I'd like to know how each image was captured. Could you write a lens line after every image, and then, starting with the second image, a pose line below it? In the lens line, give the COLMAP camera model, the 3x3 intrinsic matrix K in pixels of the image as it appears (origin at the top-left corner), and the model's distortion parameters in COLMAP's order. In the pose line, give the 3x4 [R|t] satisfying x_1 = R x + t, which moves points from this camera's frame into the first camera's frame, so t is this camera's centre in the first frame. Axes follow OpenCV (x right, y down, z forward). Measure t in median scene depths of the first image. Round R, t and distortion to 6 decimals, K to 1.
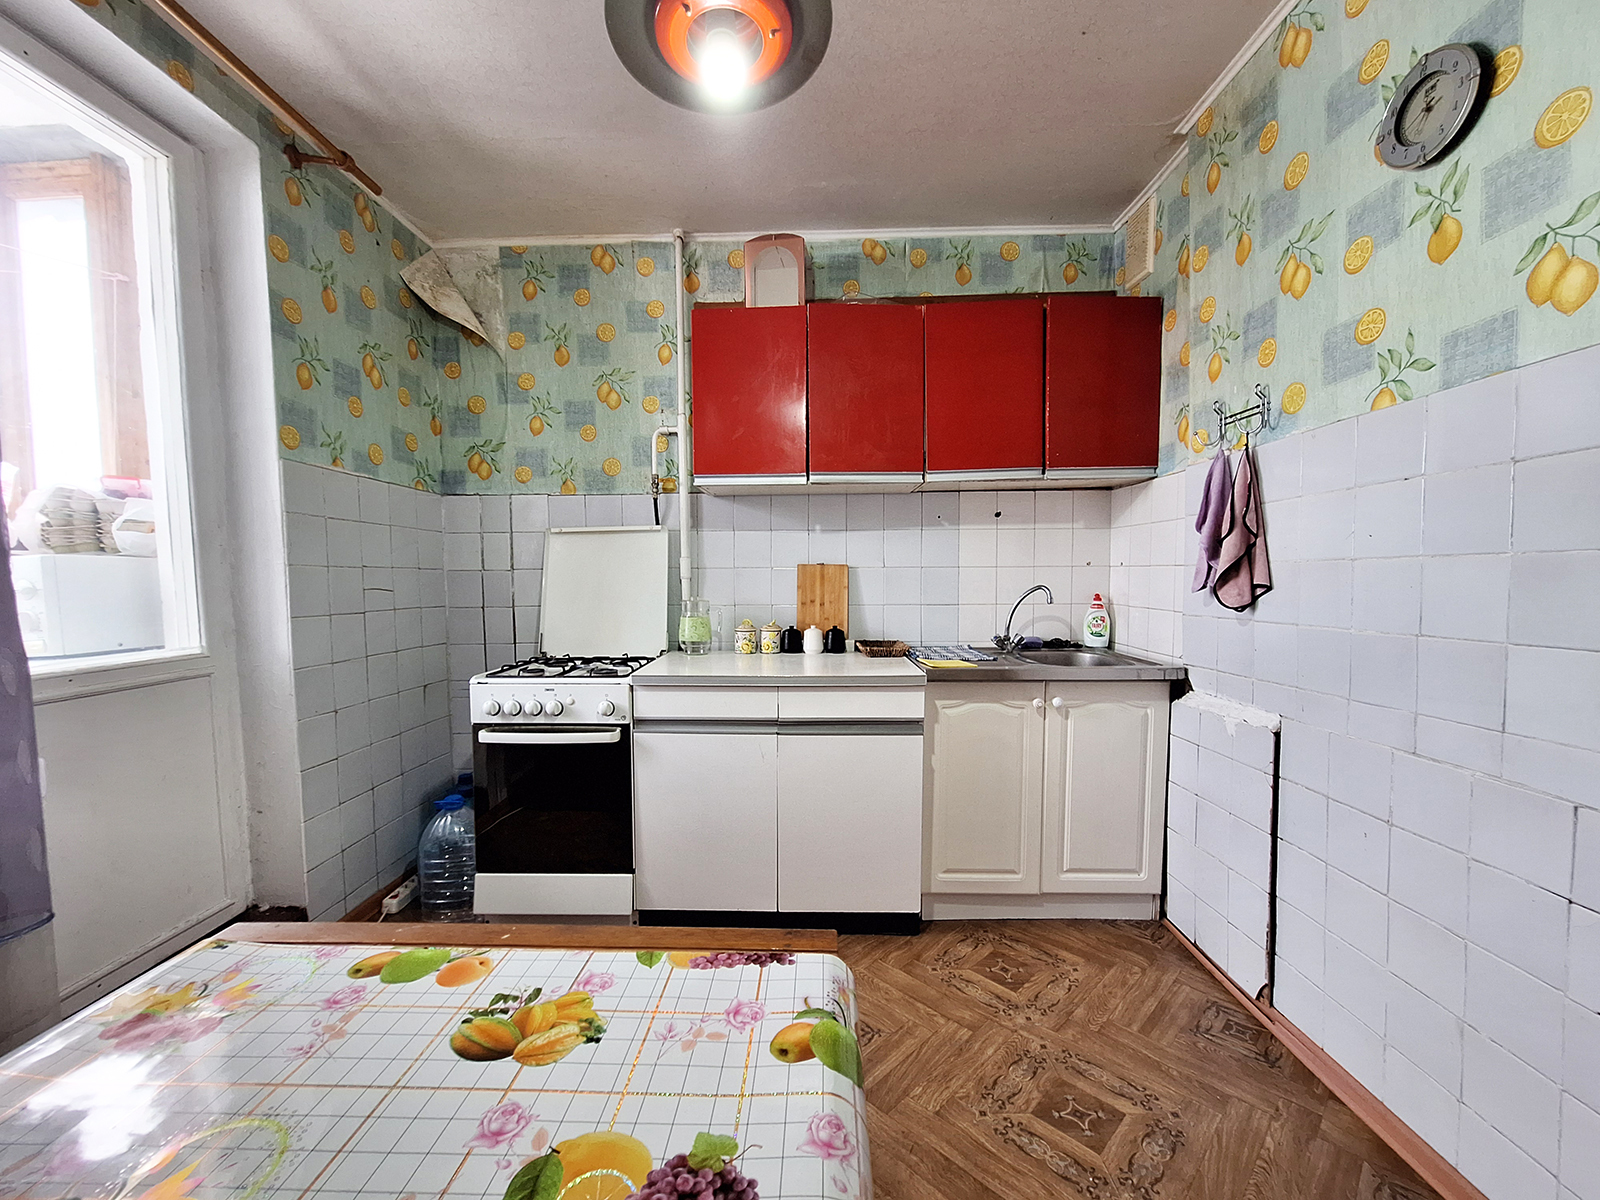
lens RADIAL K [[629.9, 0, 800.3], [0, 629.9, 615.9], [0, 0, 1]] dist [-0.000287, -0.000088]
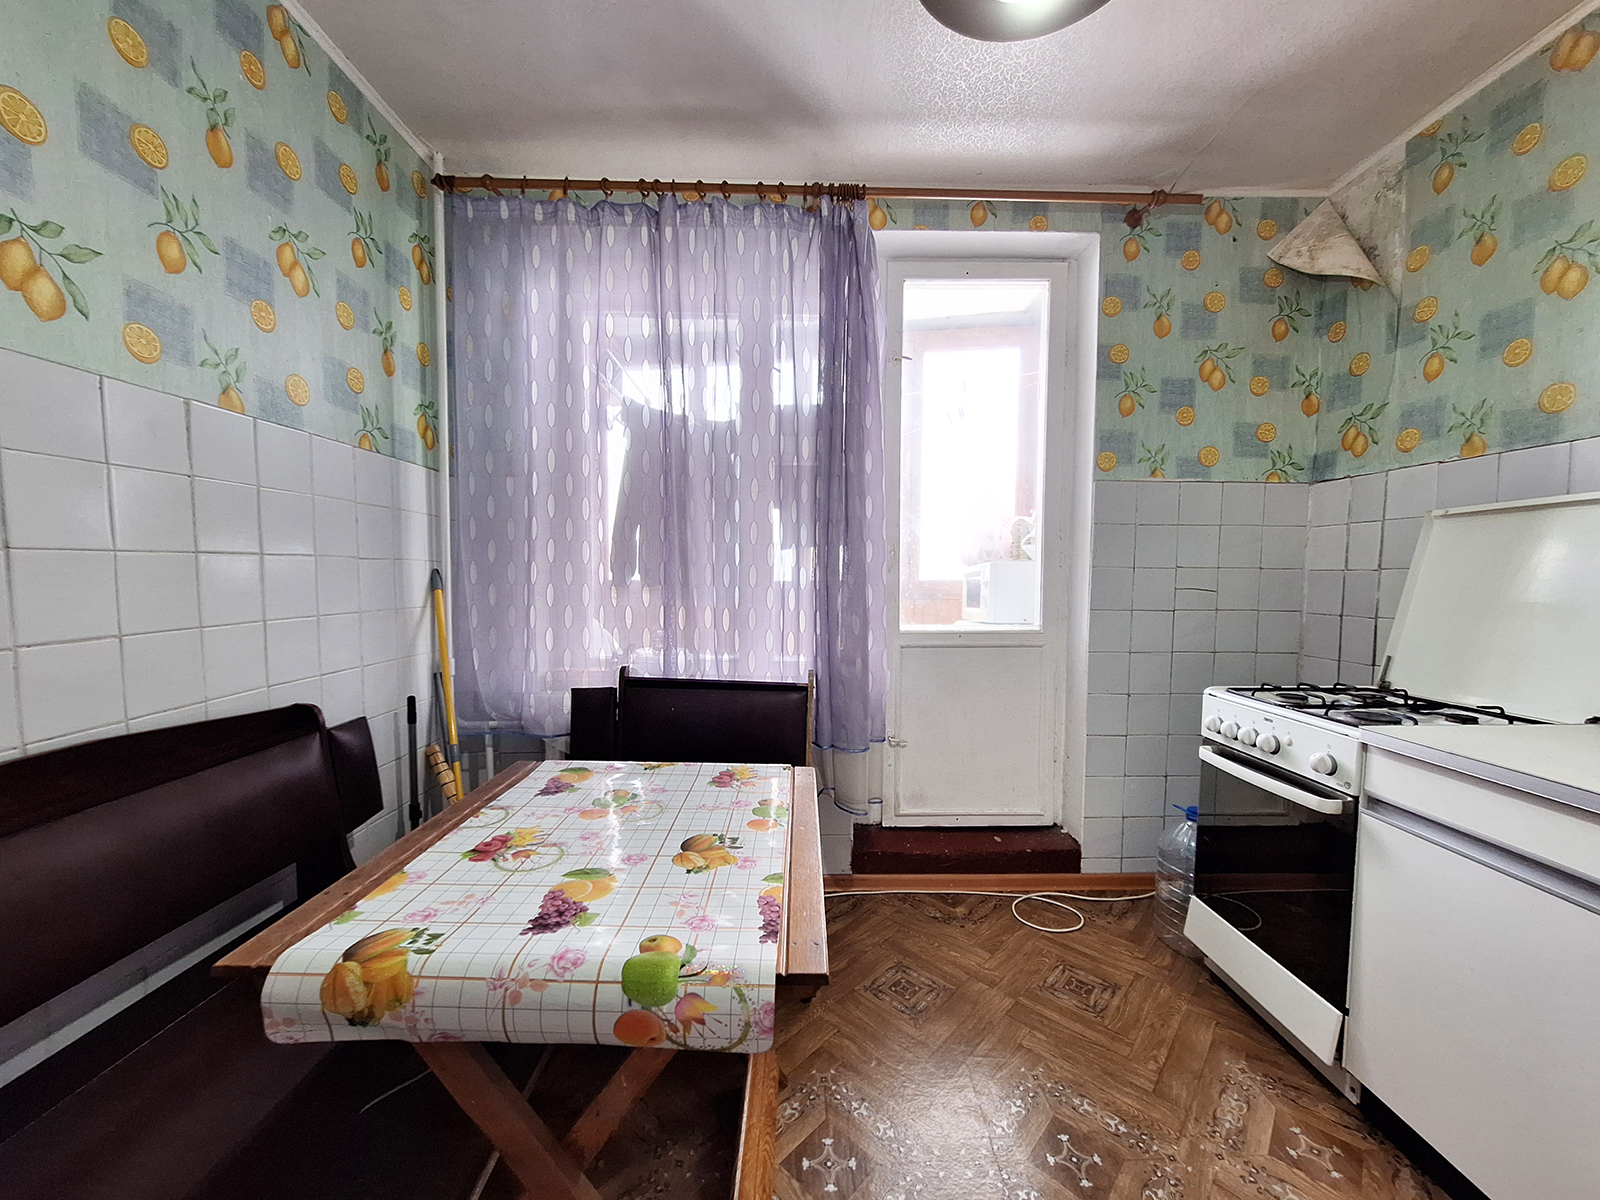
lens RADIAL K [[629.9, 0, 800.3], [0, 629.9, 615.9], [0, 0, 1]] dist [-0.000287, -0.000088]
pose [[0.033448, 0.074294, -0.996675, 0.321126], [-0.067331, 0.995135, 0.071919, -0.028206], [0.997170, 0.064701, 0.038288, 0.308209]]
